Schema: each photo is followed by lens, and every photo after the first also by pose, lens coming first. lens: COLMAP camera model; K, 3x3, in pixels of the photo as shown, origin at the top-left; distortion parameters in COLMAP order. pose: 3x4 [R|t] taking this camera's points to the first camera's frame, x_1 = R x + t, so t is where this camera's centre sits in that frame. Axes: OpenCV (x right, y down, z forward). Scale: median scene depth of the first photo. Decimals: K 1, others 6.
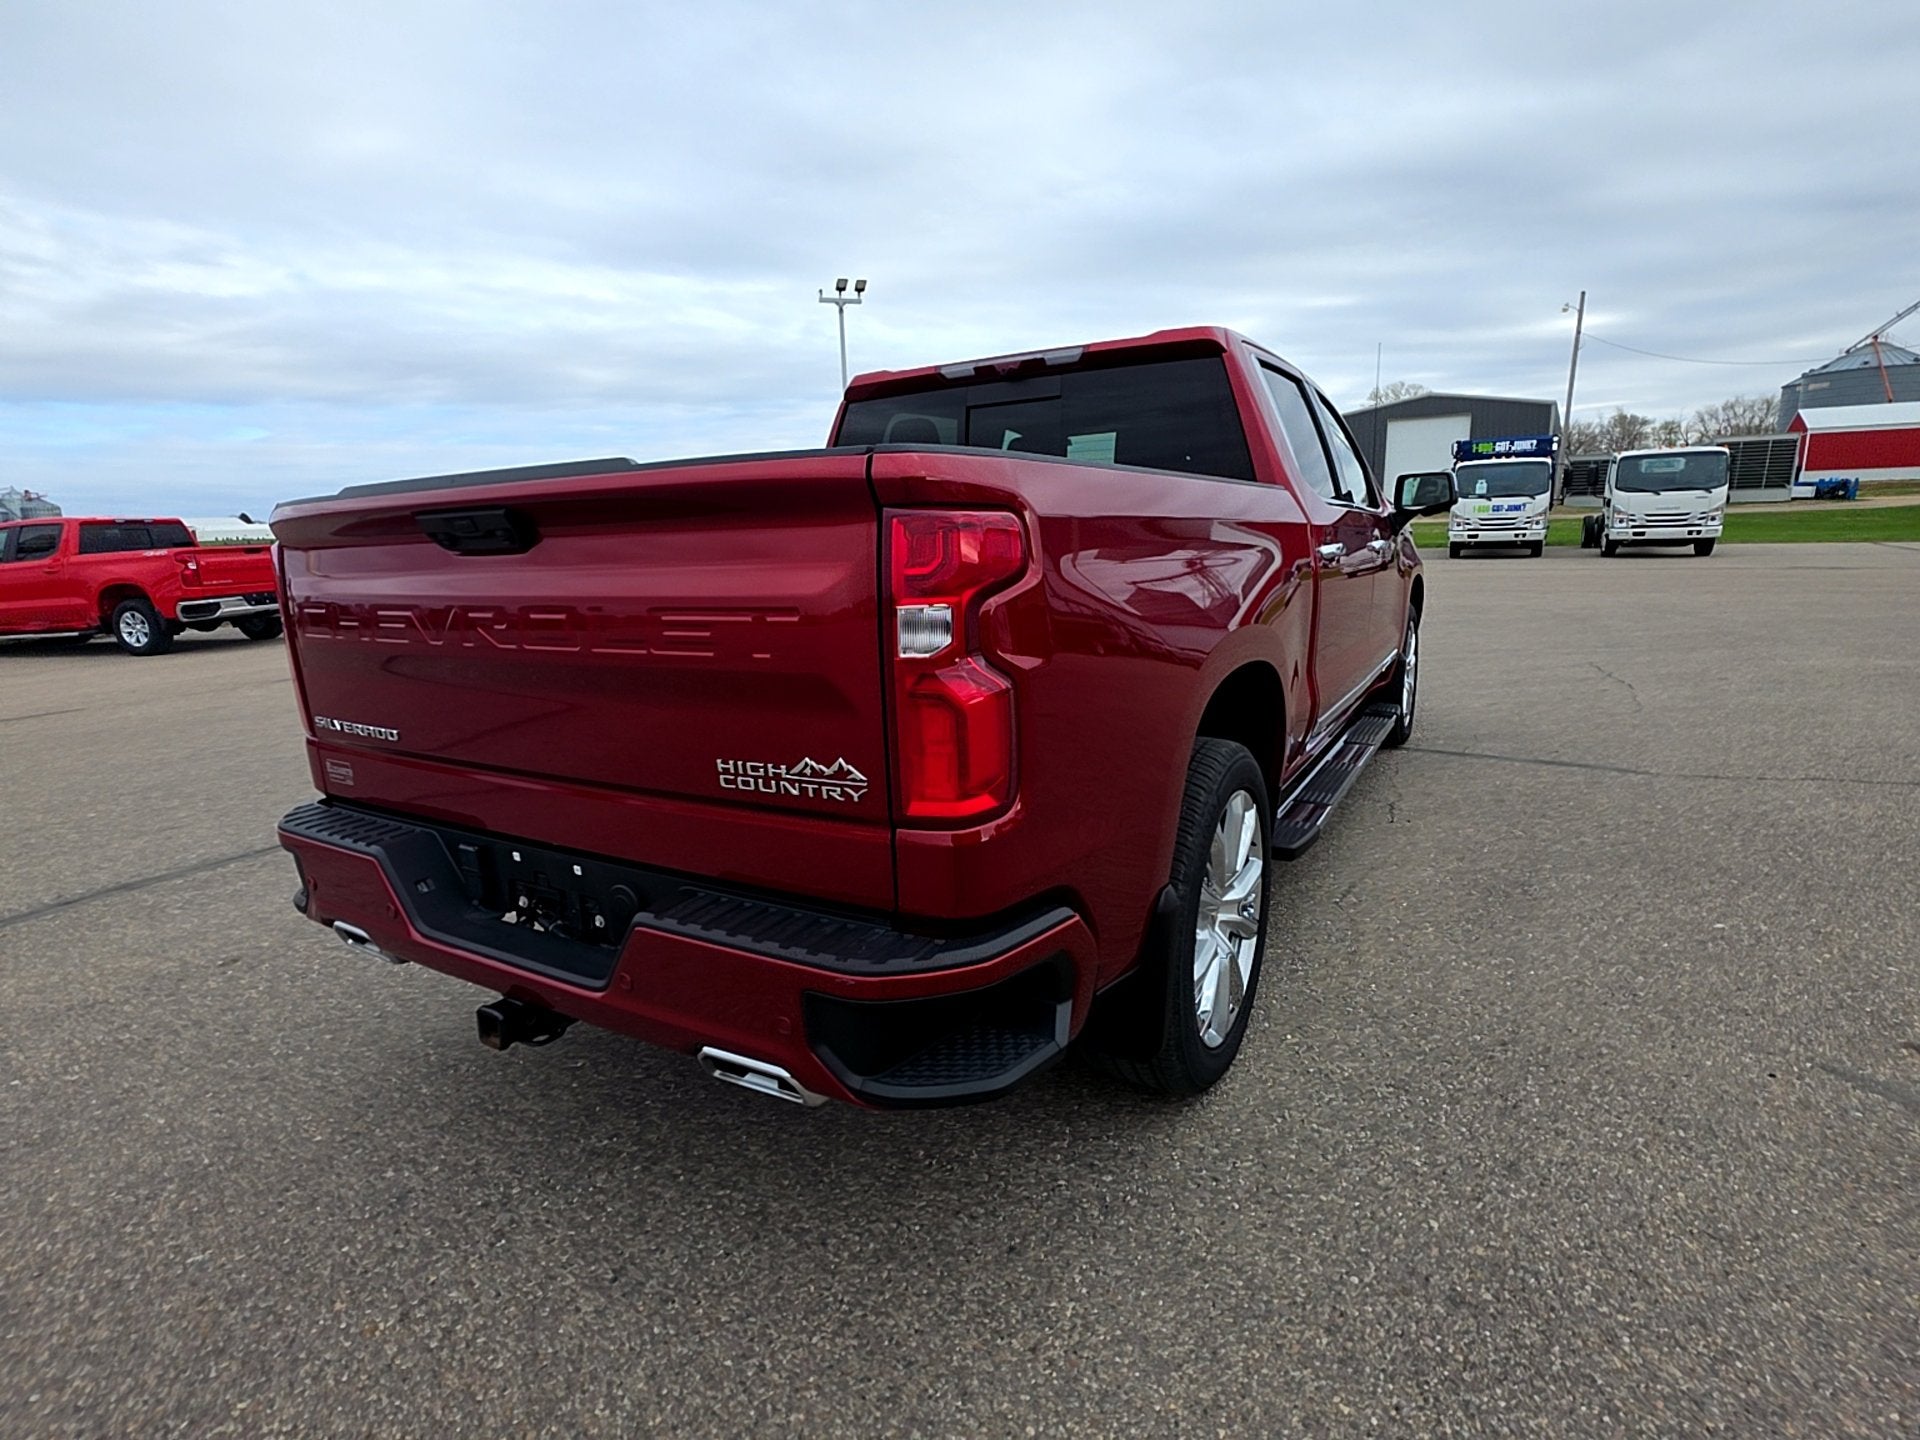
lens RADIAL K [[944.8, 0, 950.7], [0, 944.8, 721.4], [0, 0, 1]] dist [0.002637, -0.001234]
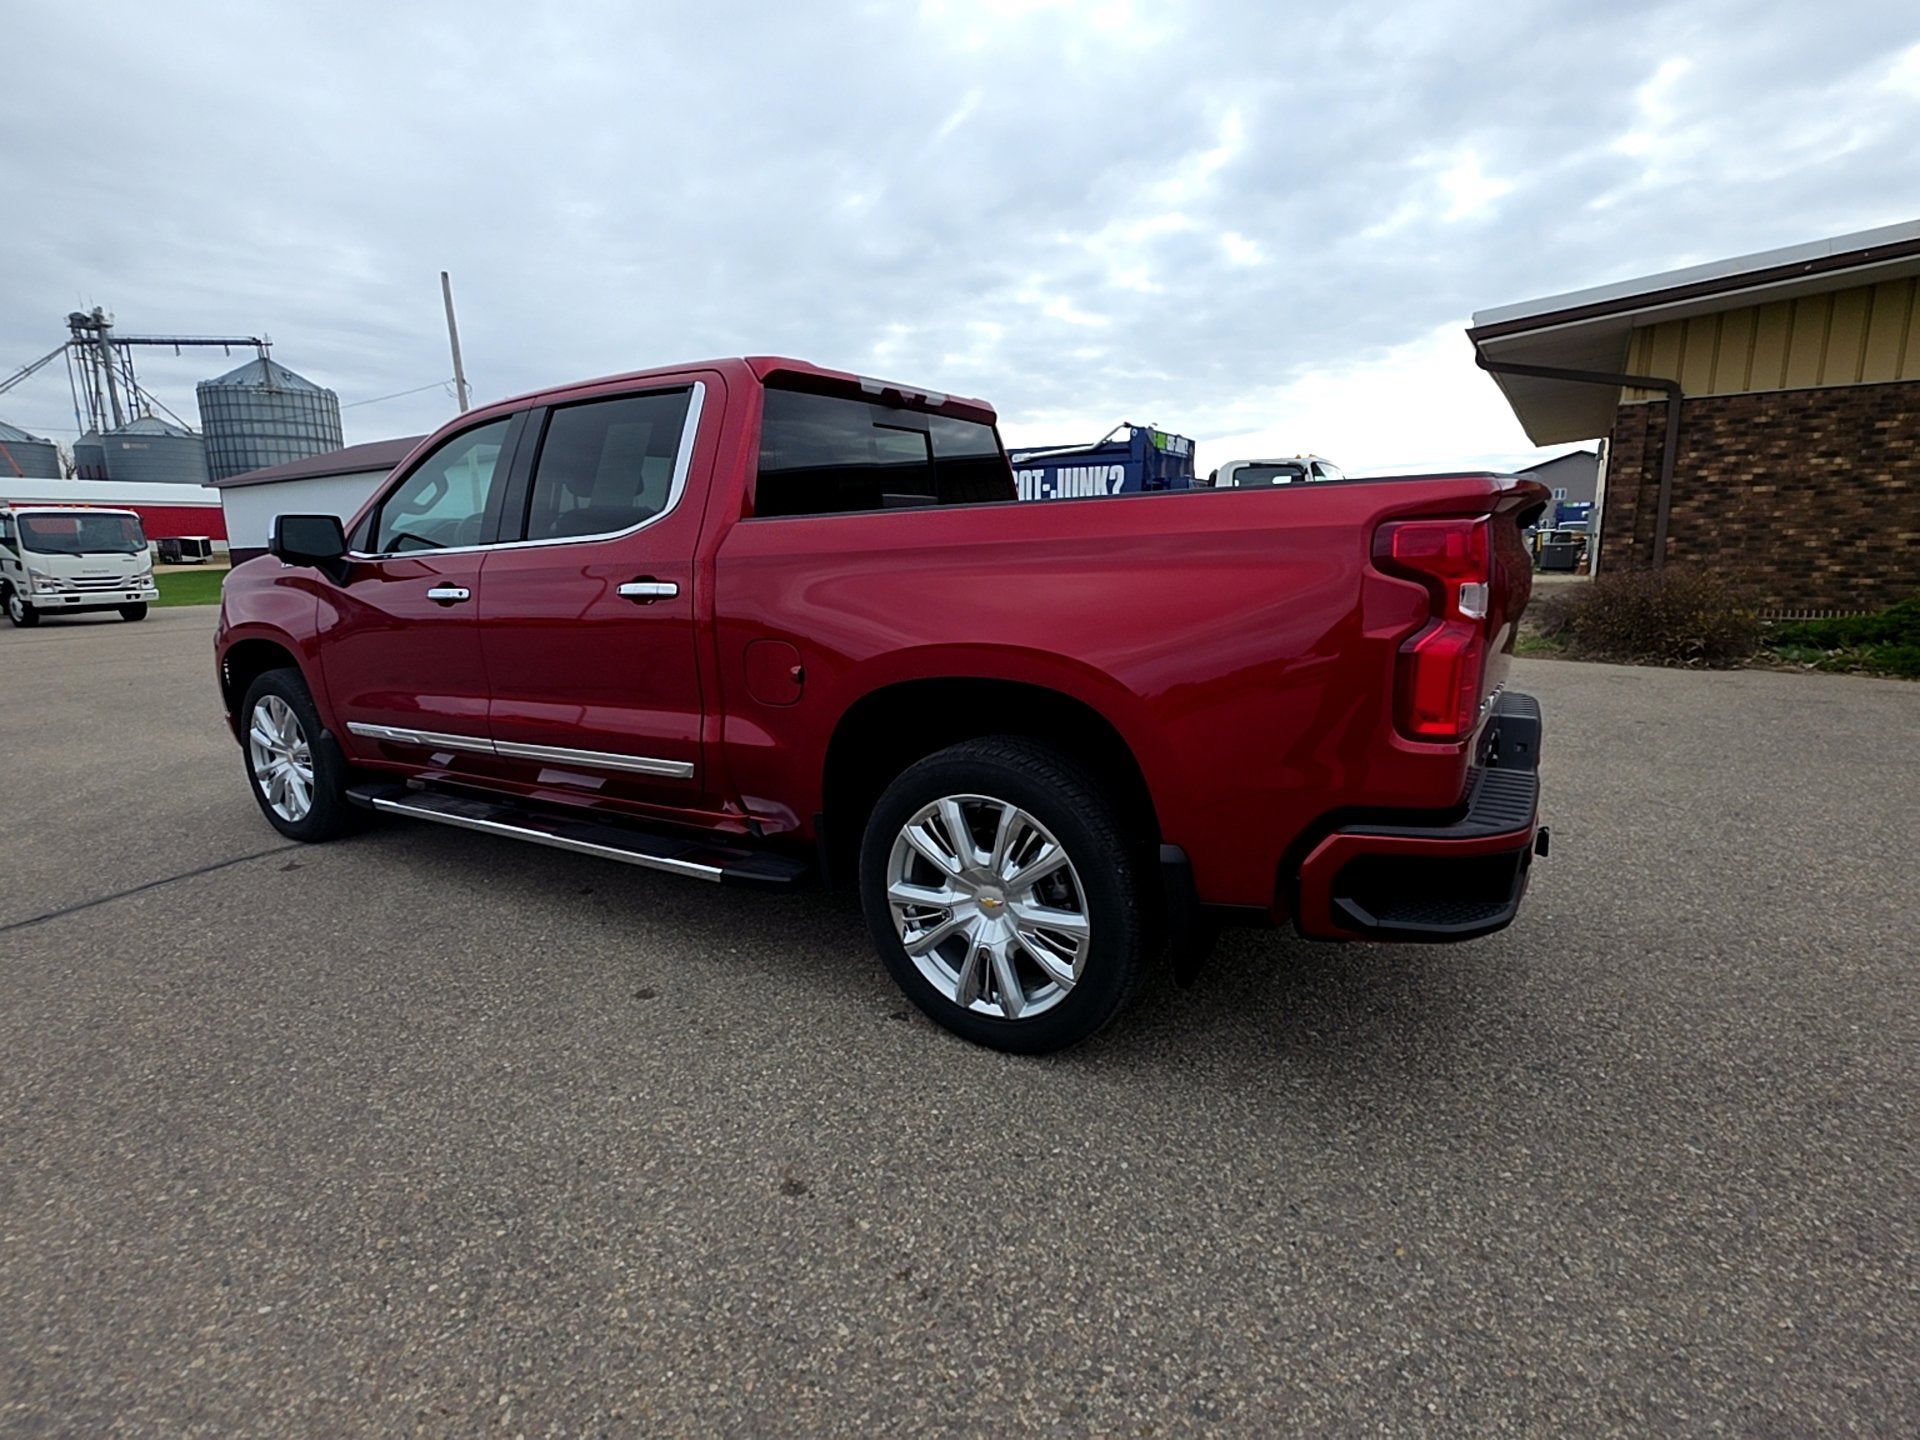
lens RADIAL K [[937.9, 0, 961.2], [0, 937.9, 715.6], [0, 0, 1]] dist [0.001863, -0.001088]
pose [[0.010548, -0.146359, 0.989175, -1.620253], [0.225000, 0.964210, 0.140266, -0.243552], [-0.974302, 0.221084, 0.043102, 1.492185]]
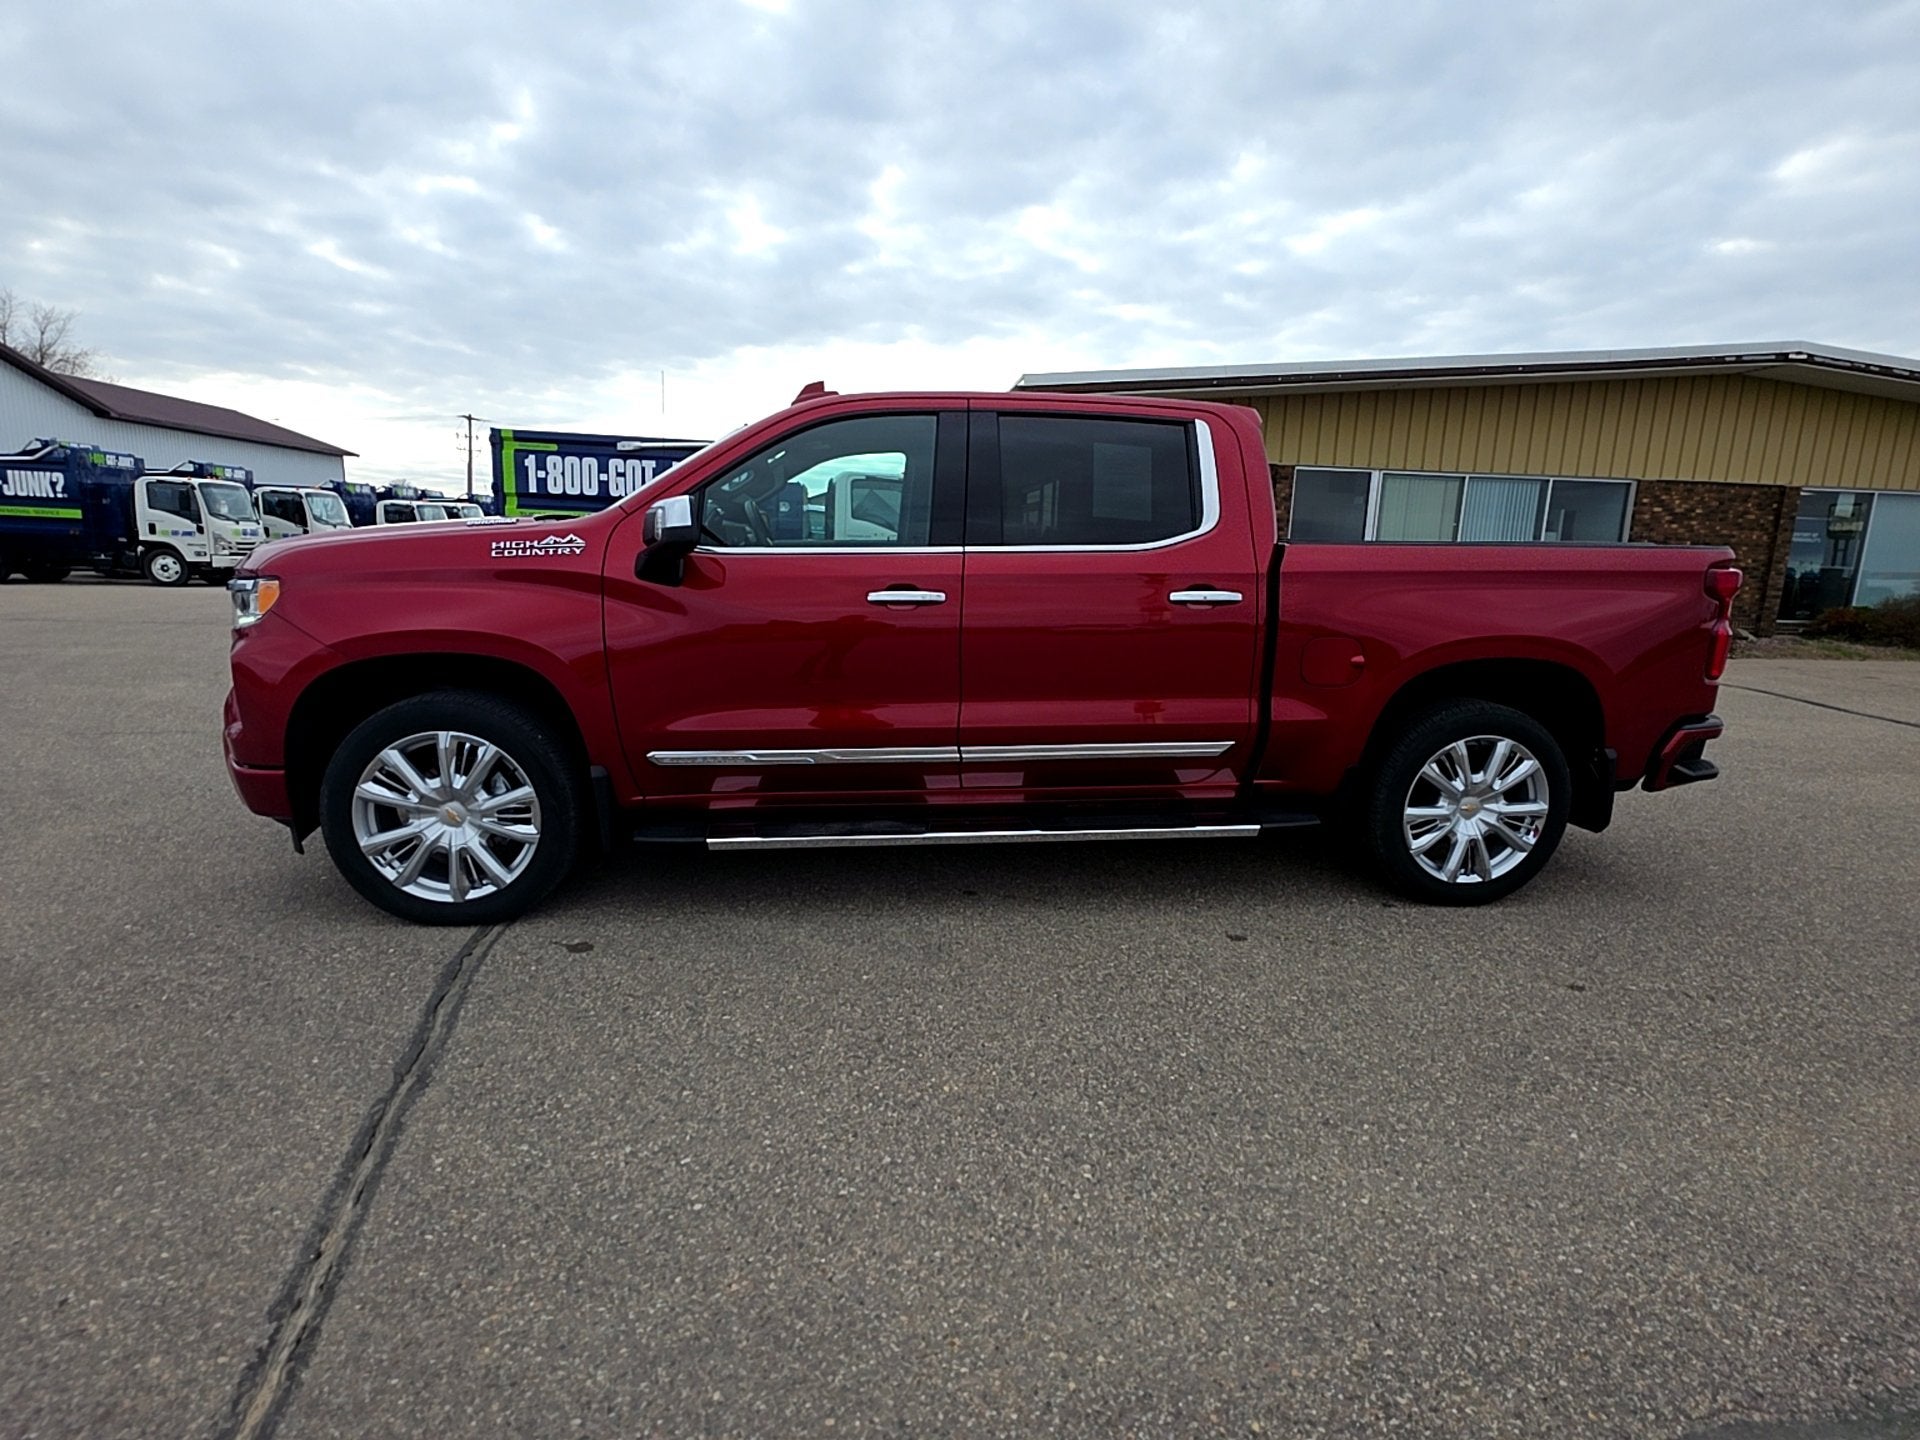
lens RADIAL K [[950.4, 0, 952.0], [0, 950.4, 667.9], [0, 0, 1]] dist [-0.000085, -0.001003]
pose [[-0.617527, -0.087770, 0.781637, -1.271795], [0.152833, 0.961425, 0.228703, -0.658901], [-0.771558, 0.260690, -0.580292, 3.283451]]
